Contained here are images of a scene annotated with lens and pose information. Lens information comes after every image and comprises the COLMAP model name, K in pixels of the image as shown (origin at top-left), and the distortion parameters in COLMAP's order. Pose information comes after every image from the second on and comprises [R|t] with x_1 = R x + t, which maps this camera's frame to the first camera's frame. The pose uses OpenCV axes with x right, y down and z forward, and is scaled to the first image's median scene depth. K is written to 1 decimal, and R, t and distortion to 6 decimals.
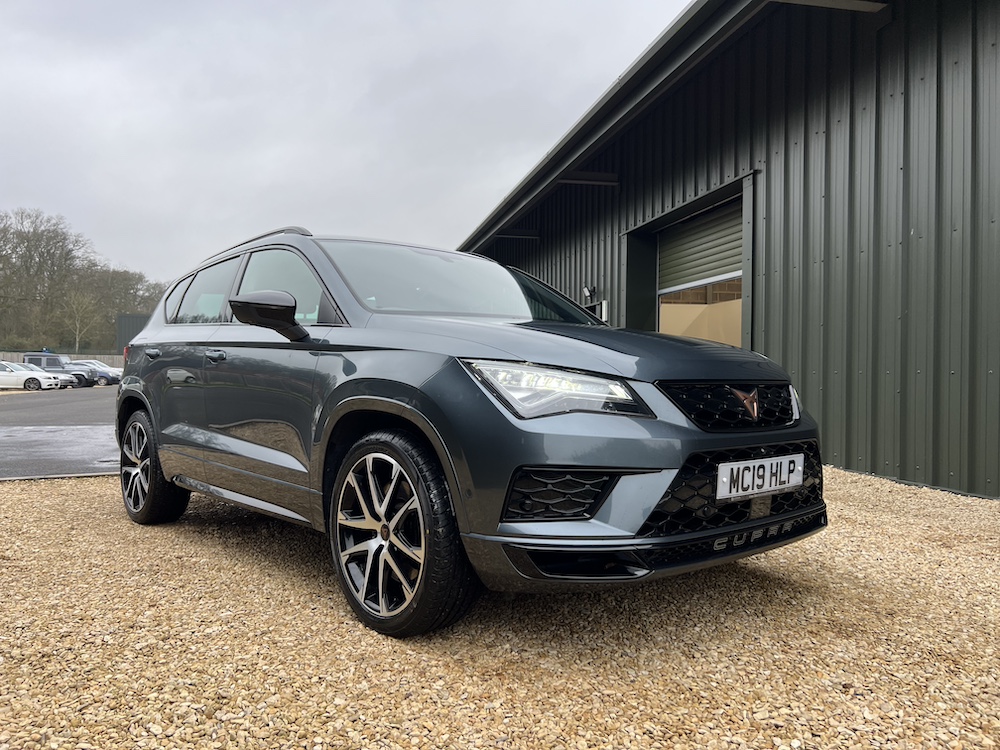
lens RADIAL K [[757.4, 0, 494.5], [0, 757.4, 377.8], [0, 0, 1]] dist [0.053151, -0.054518]
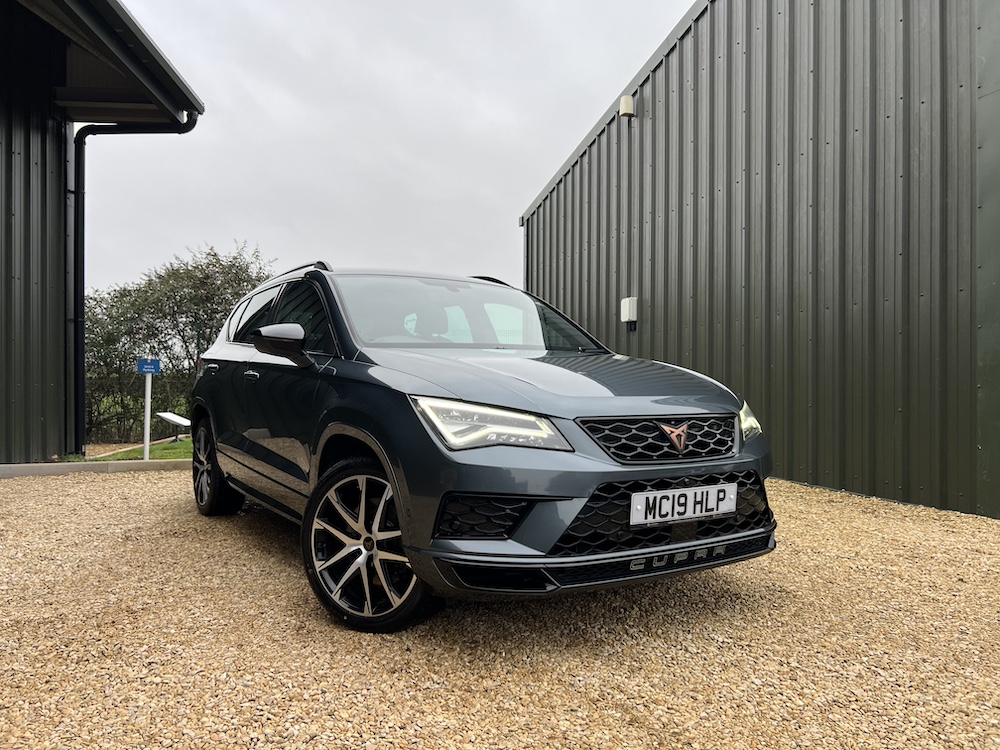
lens RADIAL K [[757.4, 0, 497.4], [0, 757.4, 377.6], [0, 0, 1]] dist [0.053151, -0.054518]
pose [[0.989581, 0.009733, -0.143645, 0.237904], [-0.008016, 0.999889, 0.012531, -0.063315], [0.143751, -0.011249, 0.989550, -0.115427]]
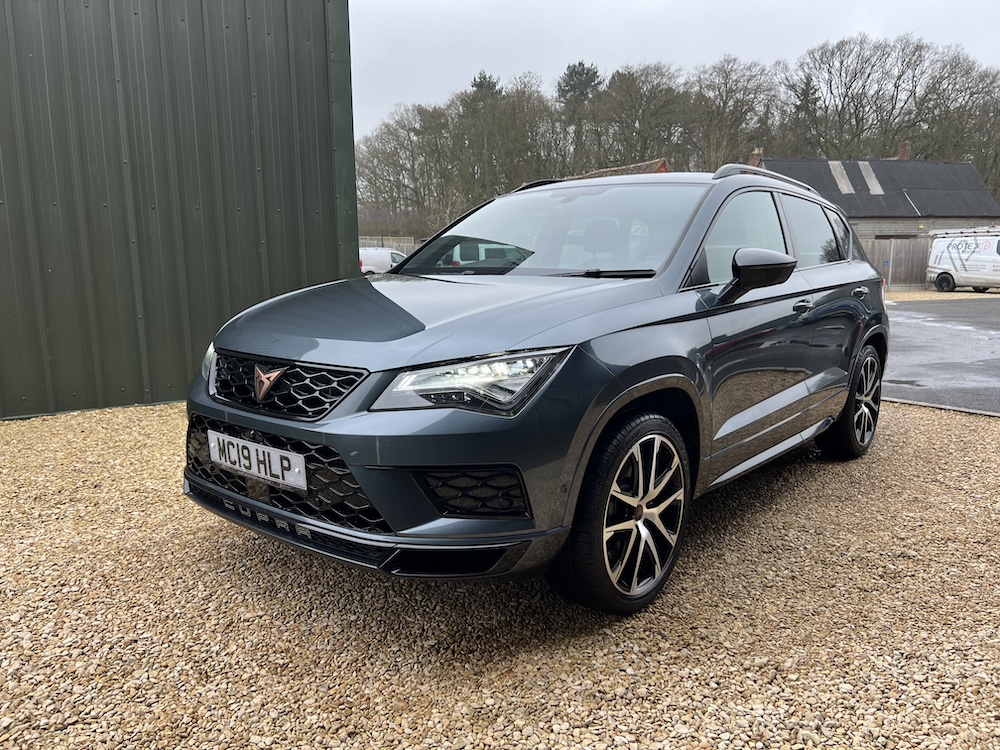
lens RADIAL K [[757.4, 0, 505.8], [0, 757.4, 381.5], [0, 0, 1]] dist [0.053151, -0.054518]
pose [[0.165659, 0.156269, -0.973723, 1.338362], [-0.007227, 0.987532, 0.157255, -0.126087], [0.986157, -0.019013, 0.164723, 1.152836]]
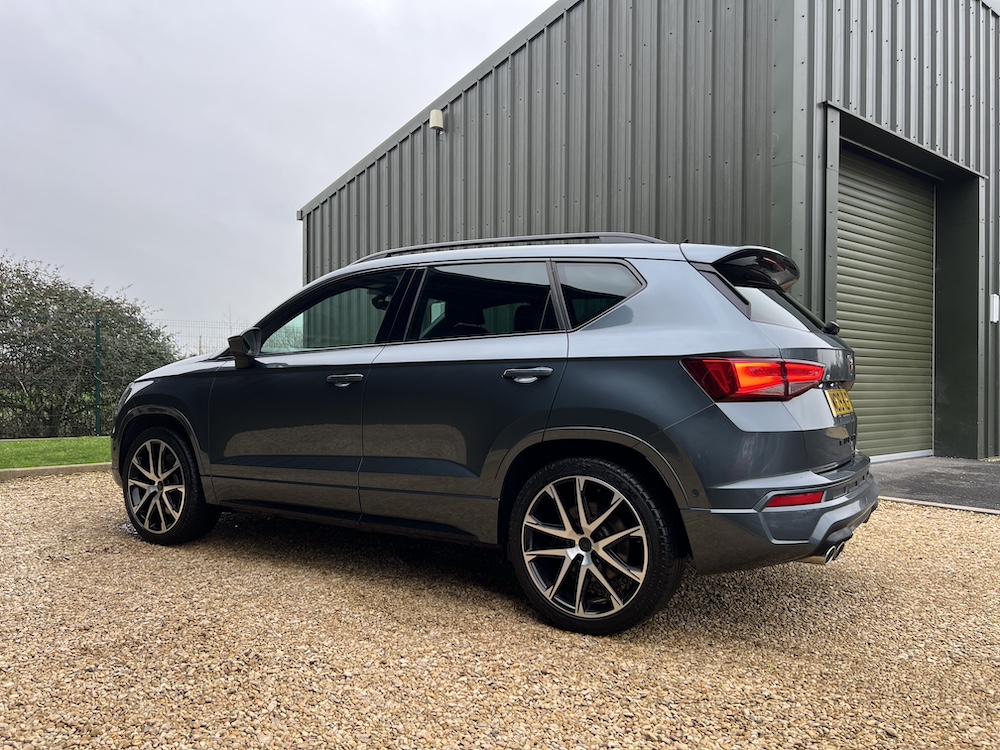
lens RADIAL K [[757.4, 0, 506.7], [0, 757.4, 379.5], [0, 0, 1]] dist [0.053151, -0.054518]
pose [[0.966779, 0.016252, 0.255098, -0.390844], [-0.020378, 0.999701, 0.013539, -0.070068], [-0.254801, -0.018287, 0.966821, -0.248784]]
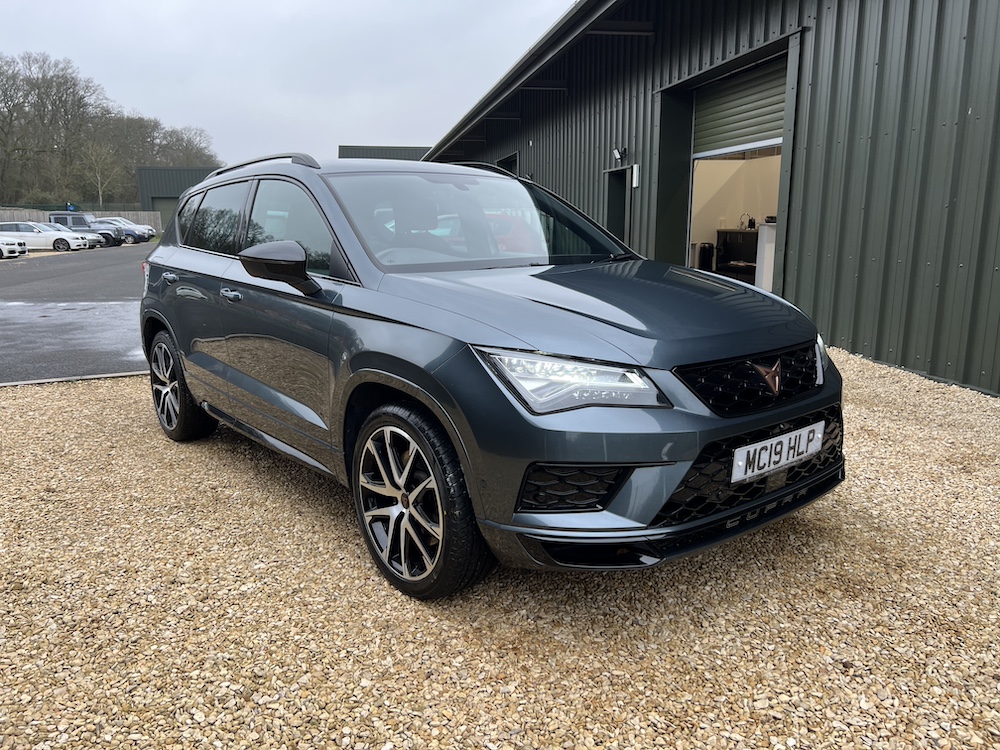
lens RADIAL K [[757.4, 0, 495.6], [0, 757.4, 380.5], [0, 0, 1]] dist [0.053151, -0.054518]
pose [[0.999276, -0.007691, -0.037258, 0.018429], [0.015008, 0.979616, 0.200316, -0.165121], [0.034958, -0.200731, 0.979023, 0.031320]]
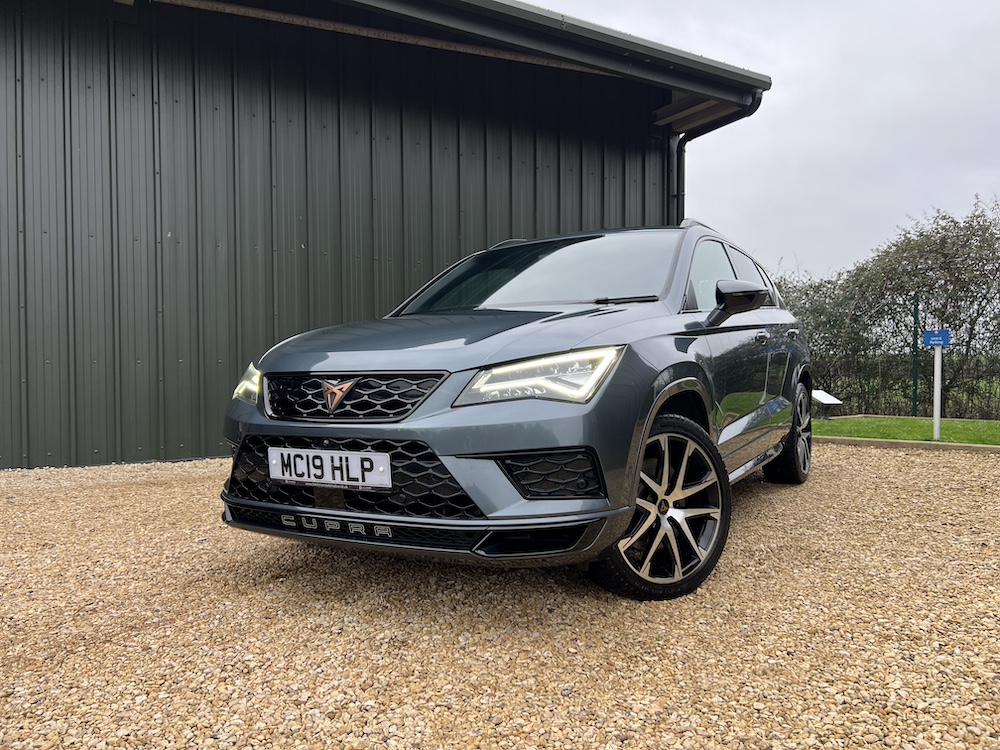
lens RADIAL K [[757.4, 0, 513.0], [0, 757.4, 375.2], [0, 0, 1]] dist [0.053151, -0.054518]
pose [[0.332118, 0.014357, -0.943129, 1.367977], [0.022705, 0.999473, 0.023210, -0.010406], [0.942965, -0.029122, 0.331617, 0.897221]]
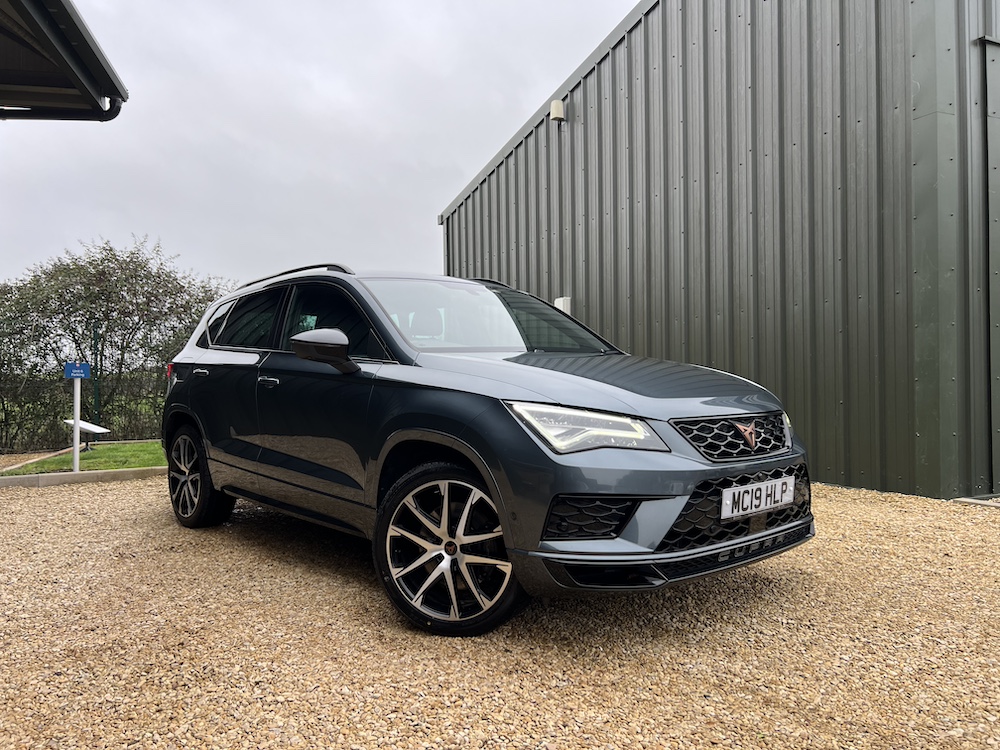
lens RADIAL K [[757.4, 0, 497.0], [0, 757.4, 379.1], [0, 0, 1]] dist [0.053151, -0.054518]
pose [[0.999951, -0.004354, 0.008852, -0.062332], [0.004187, 0.999813, 0.018876, -0.076492], [-0.008932, -0.018838, 0.999783, -0.167481]]
